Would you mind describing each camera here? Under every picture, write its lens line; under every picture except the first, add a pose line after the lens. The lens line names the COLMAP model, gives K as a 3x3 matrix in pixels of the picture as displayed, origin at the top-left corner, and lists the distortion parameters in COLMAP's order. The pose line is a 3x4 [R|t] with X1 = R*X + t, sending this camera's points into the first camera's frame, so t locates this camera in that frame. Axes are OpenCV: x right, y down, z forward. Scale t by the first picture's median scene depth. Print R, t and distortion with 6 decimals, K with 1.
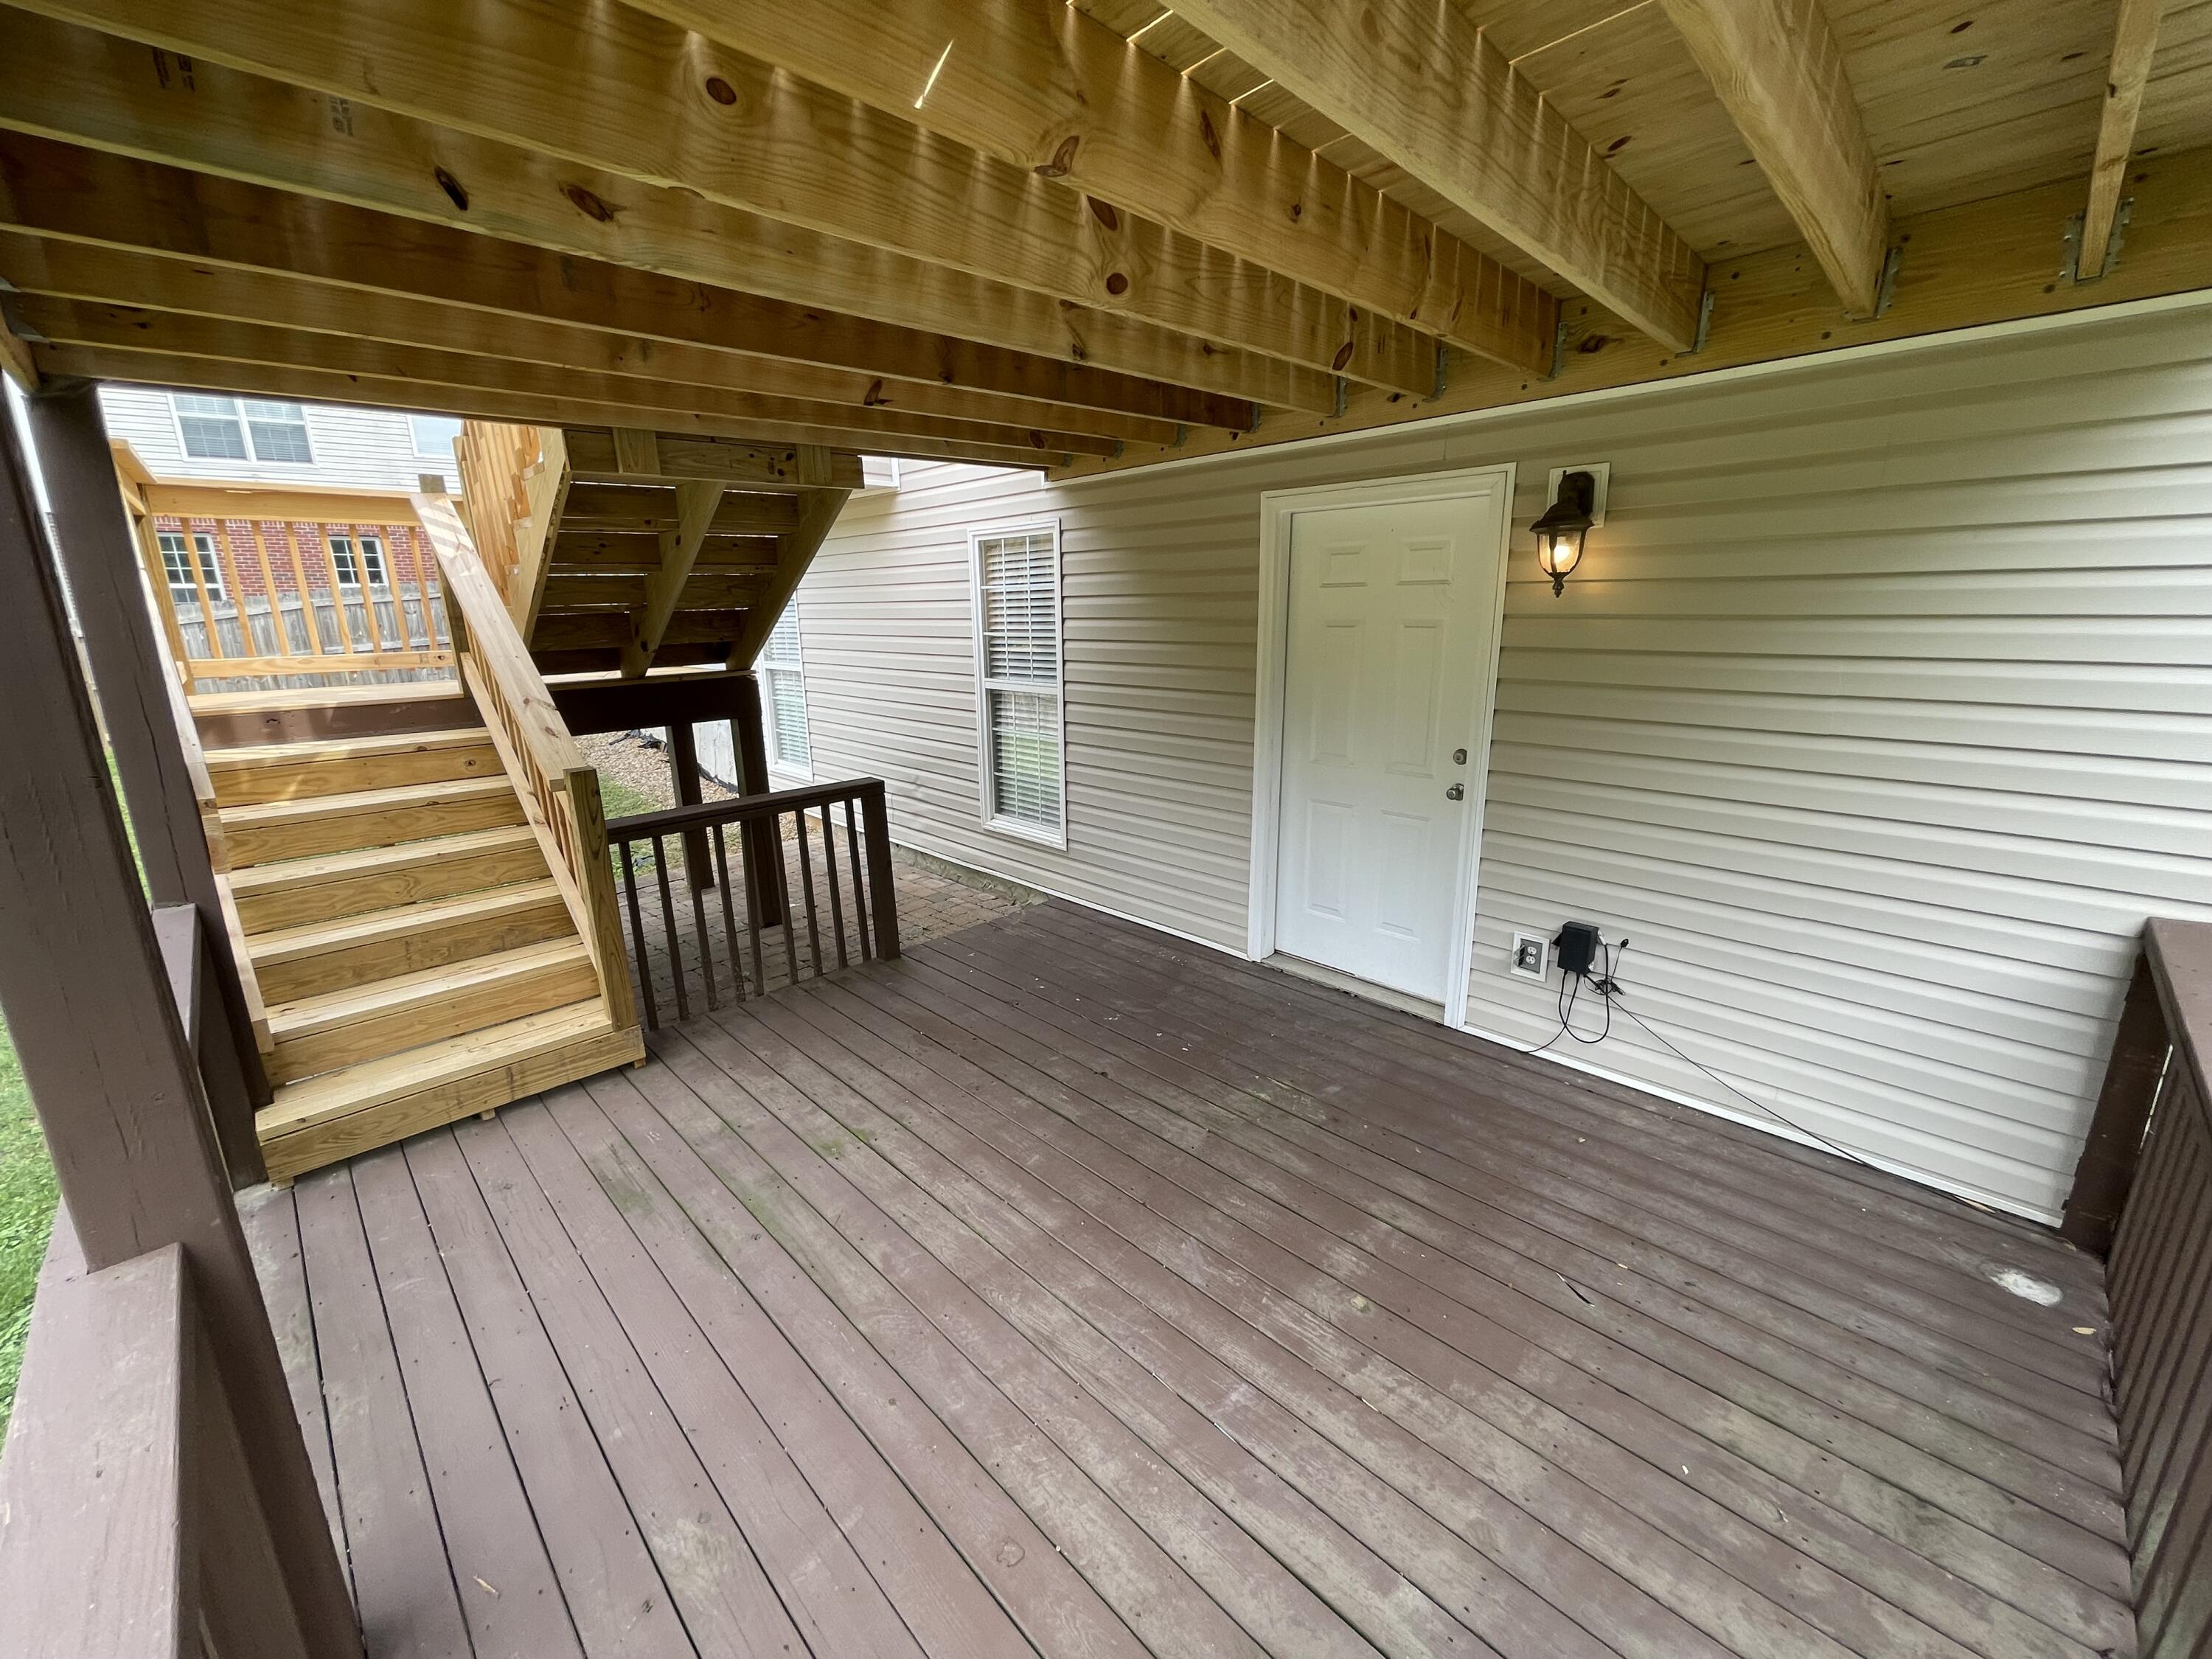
lens RADIAL K [[890.3, 0, 1106.0], [0, 890.3, 829.5], [0, 0, 1]] dist [-0.003366, -0.000165]
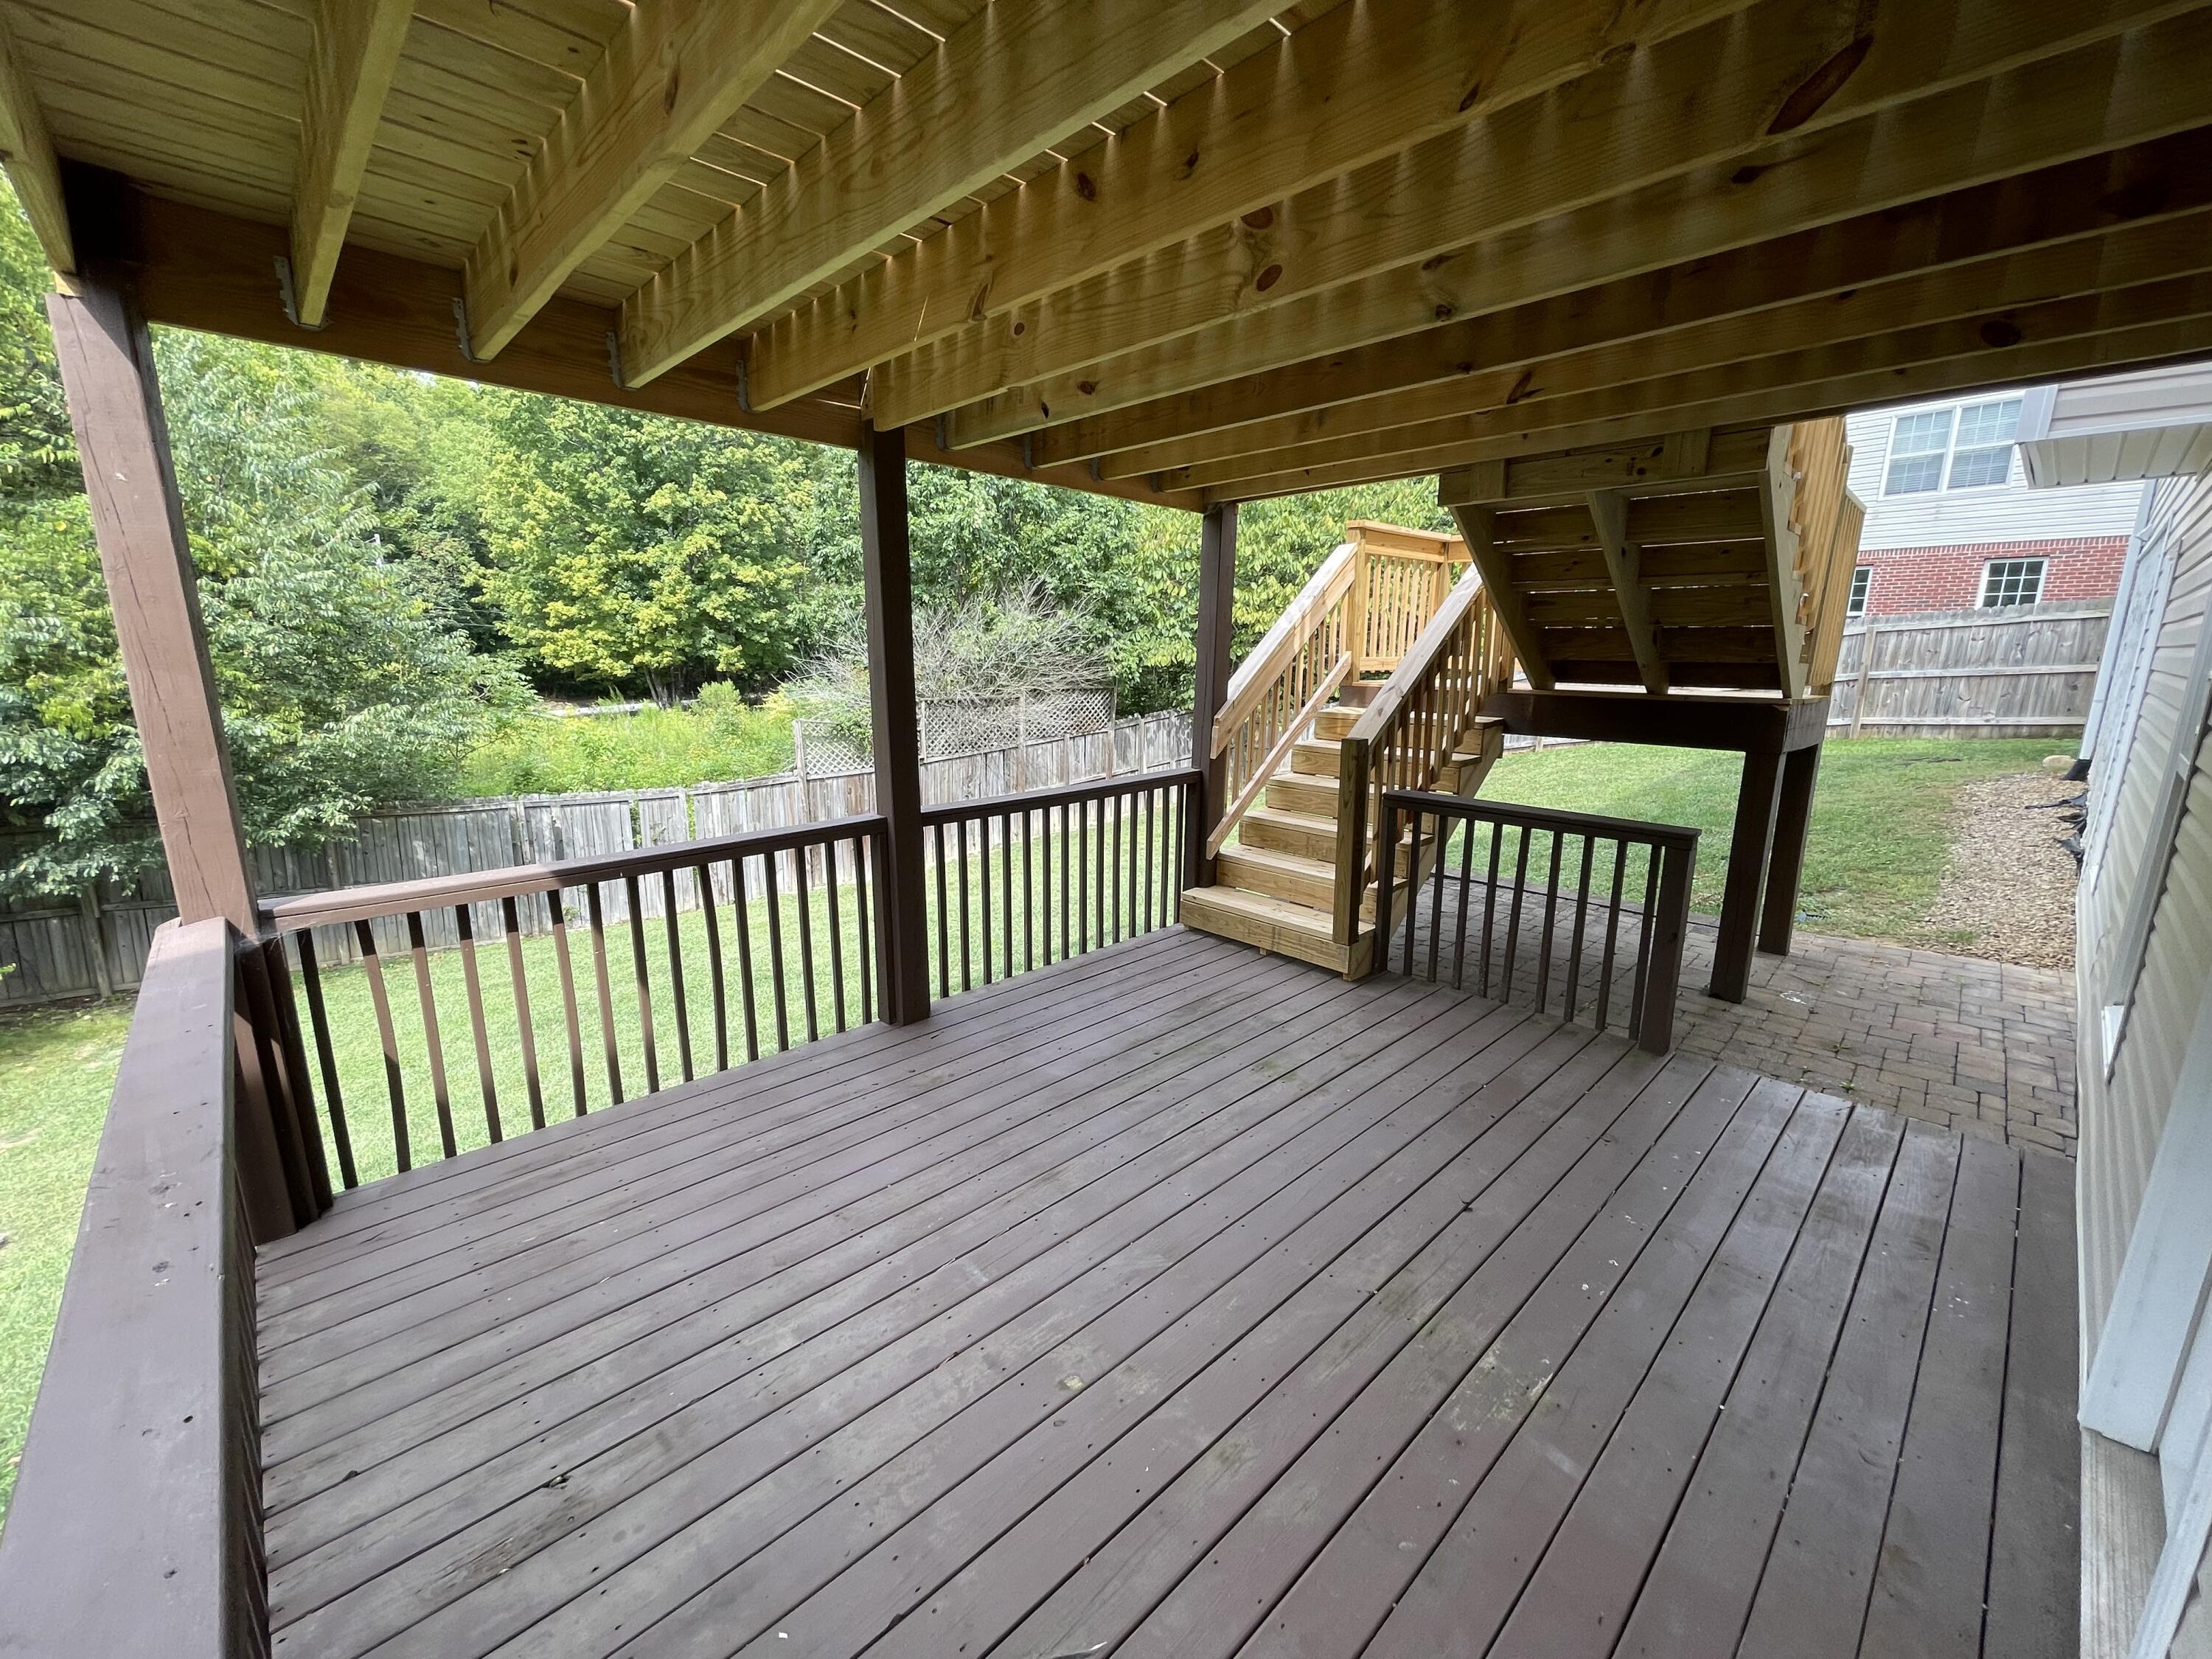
lens RADIAL K [[917.9, 0, 1106.0], [0, 917.9, 829.5], [0, 0, 1]] dist [-0.028987, 0.011905]
pose [[-0.026399, 0.212647, -0.976772, 0.791577], [-0.254645, 0.943449, 0.212275, -0.137178], [0.966674, 0.254334, 0.029244, 0.657469]]
